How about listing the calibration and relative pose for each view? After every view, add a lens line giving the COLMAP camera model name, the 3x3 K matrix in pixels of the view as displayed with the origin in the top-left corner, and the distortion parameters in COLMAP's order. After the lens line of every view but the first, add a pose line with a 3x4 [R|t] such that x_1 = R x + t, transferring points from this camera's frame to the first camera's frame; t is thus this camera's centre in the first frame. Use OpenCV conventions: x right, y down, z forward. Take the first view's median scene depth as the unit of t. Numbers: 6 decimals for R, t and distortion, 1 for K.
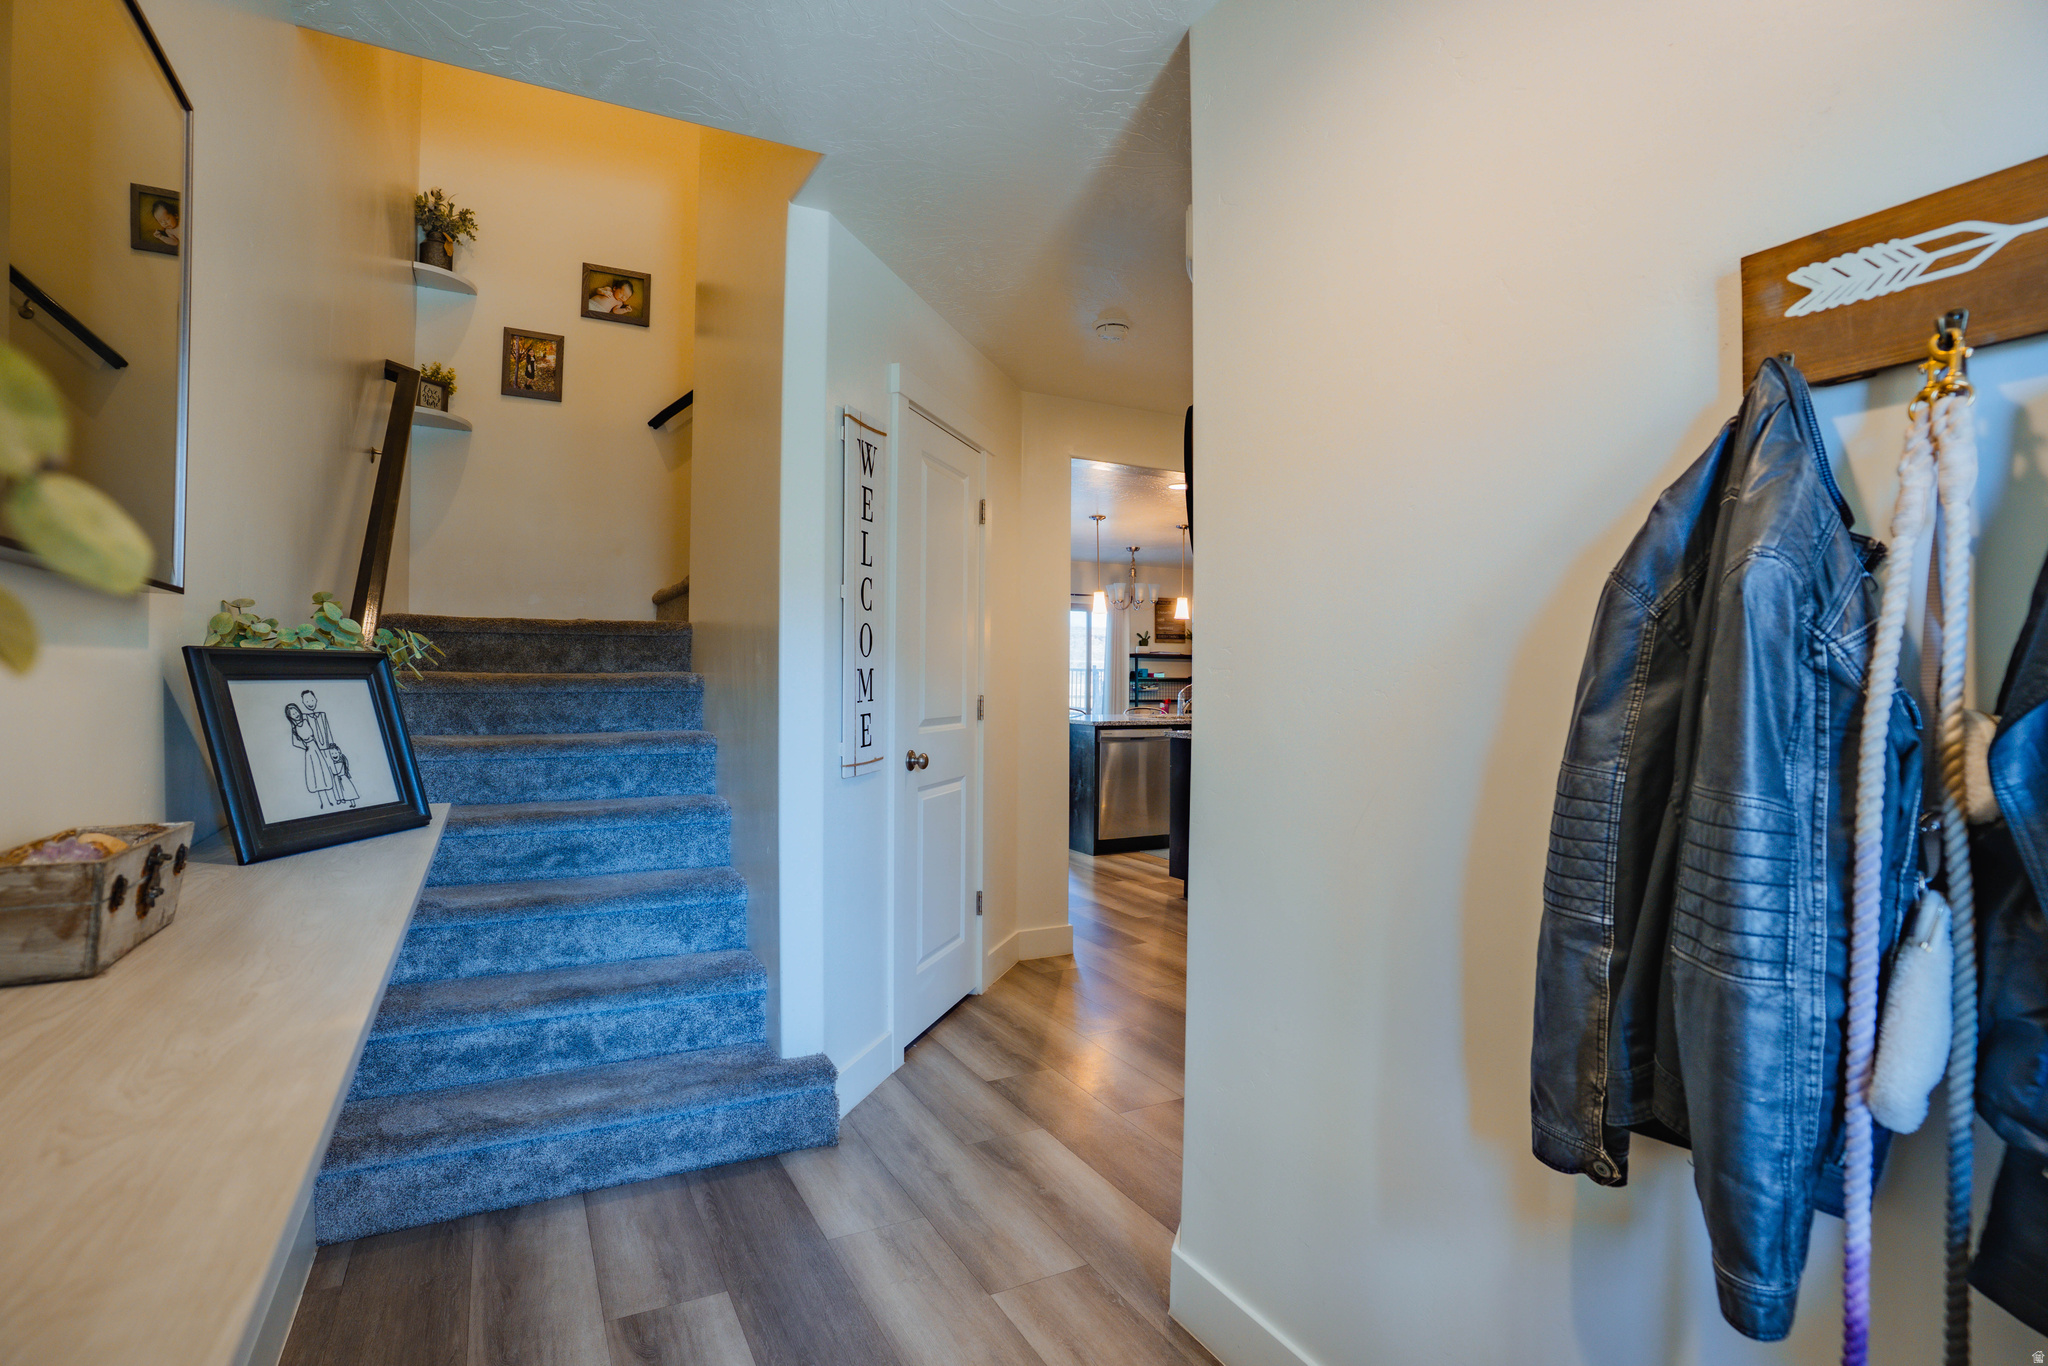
lens RADIAL K [[996.6, 0, 1021.0], [0, 996.6, 675.1], [0, 0, 1]] dist [-0.084916, 0.040801]
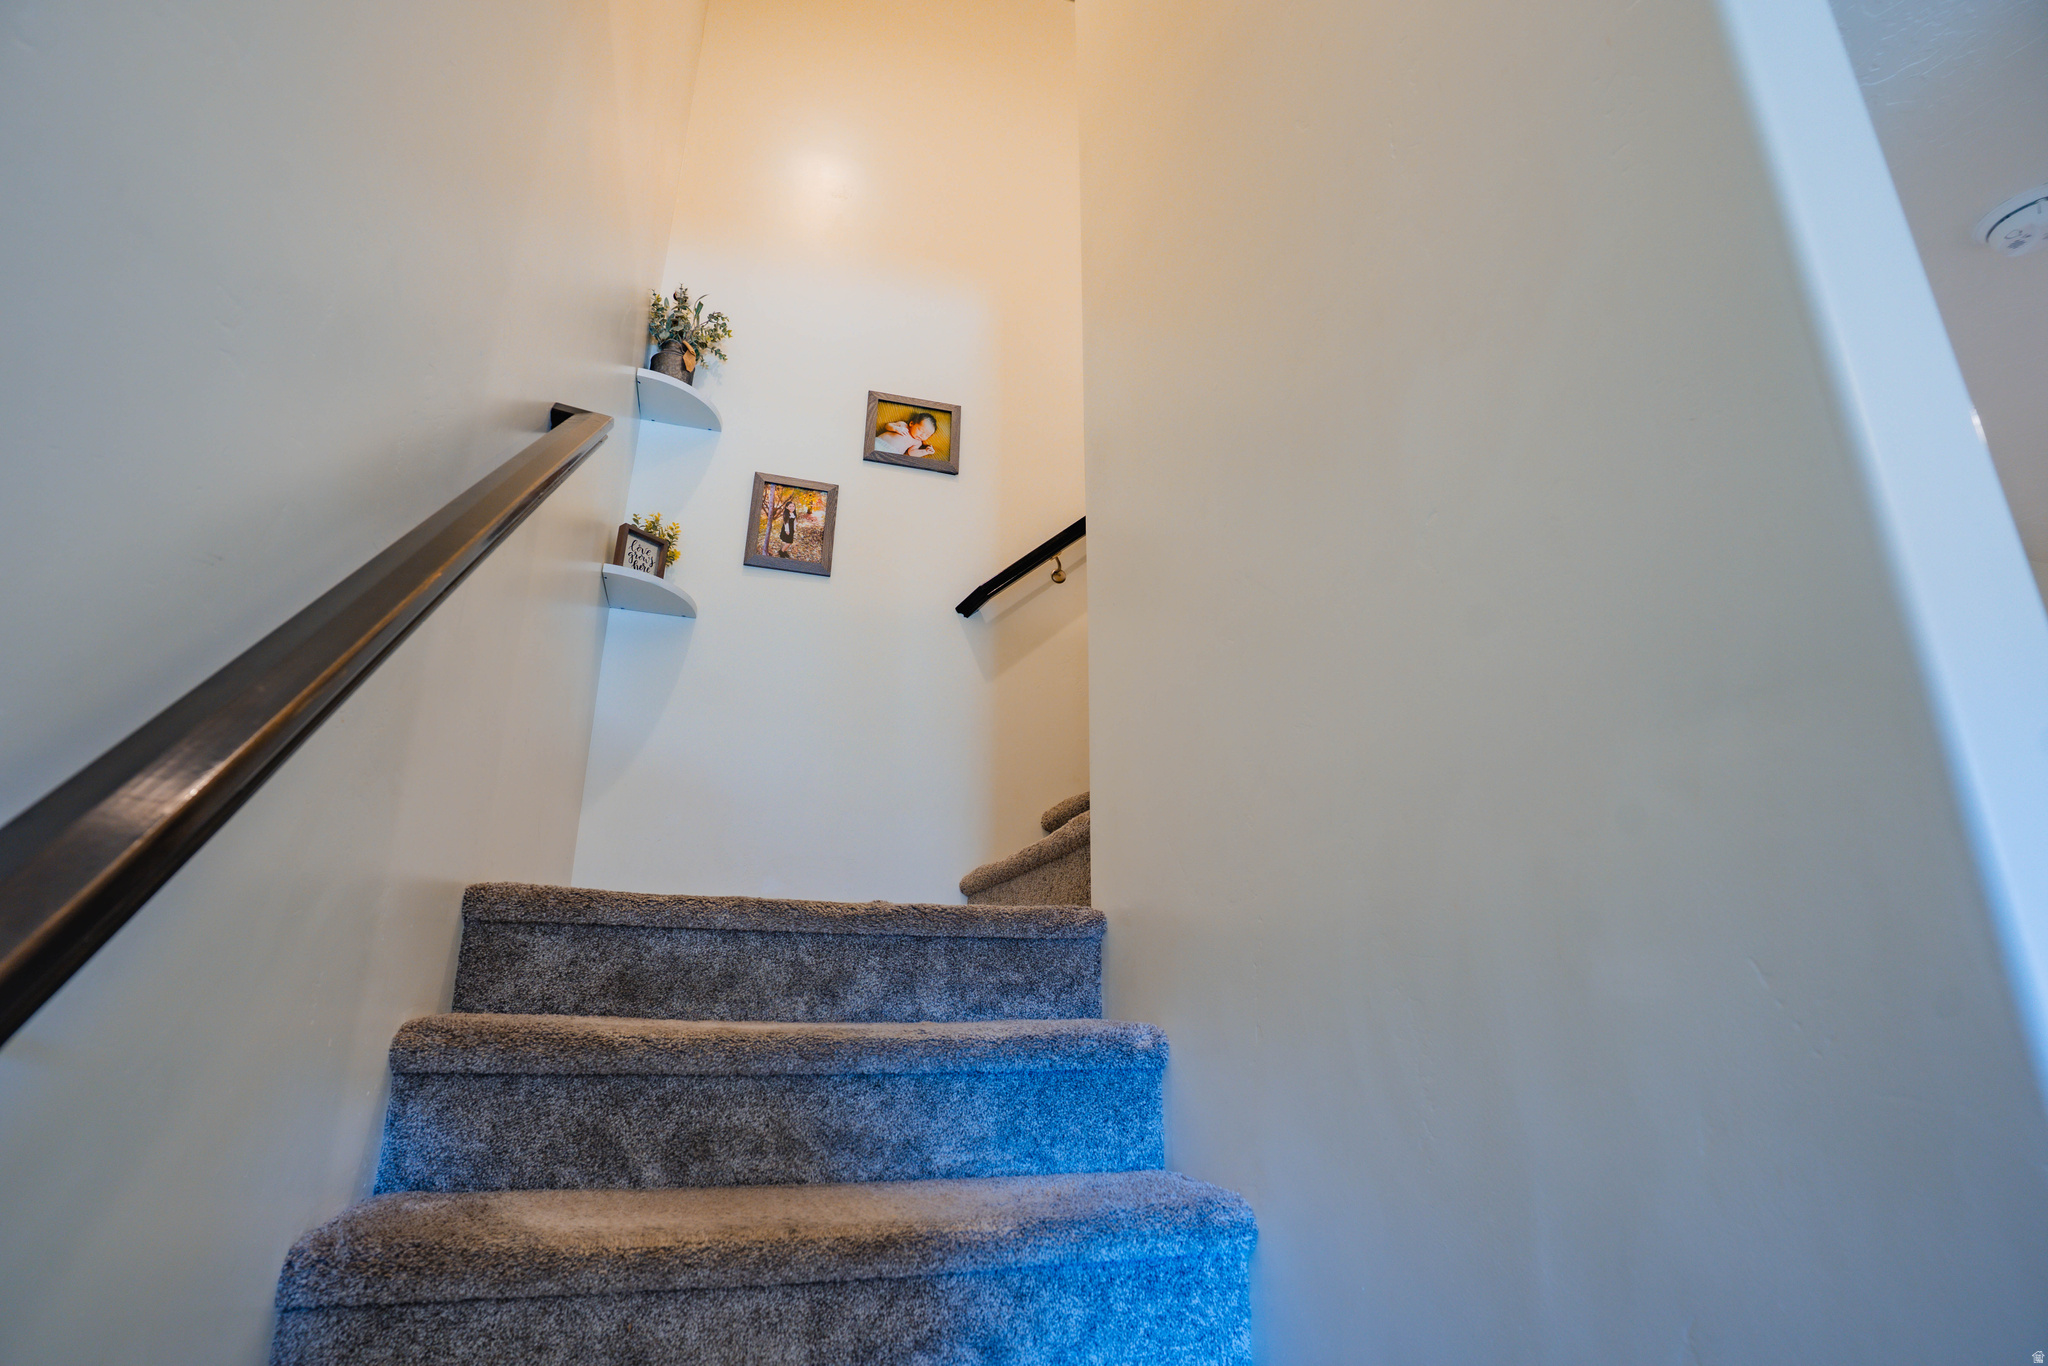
lens RADIAL K [[996.6, 0, 1021.0], [0, 996.6, 675.1], [0, 0, 1]] dist [-0.084916, 0.040801]
pose [[0.981543, -0.063421, -0.180420, -0.252206], [0.002029, 0.946811, -0.321784, -0.006286], [0.191232, 0.315478, 0.929464, 0.469414]]
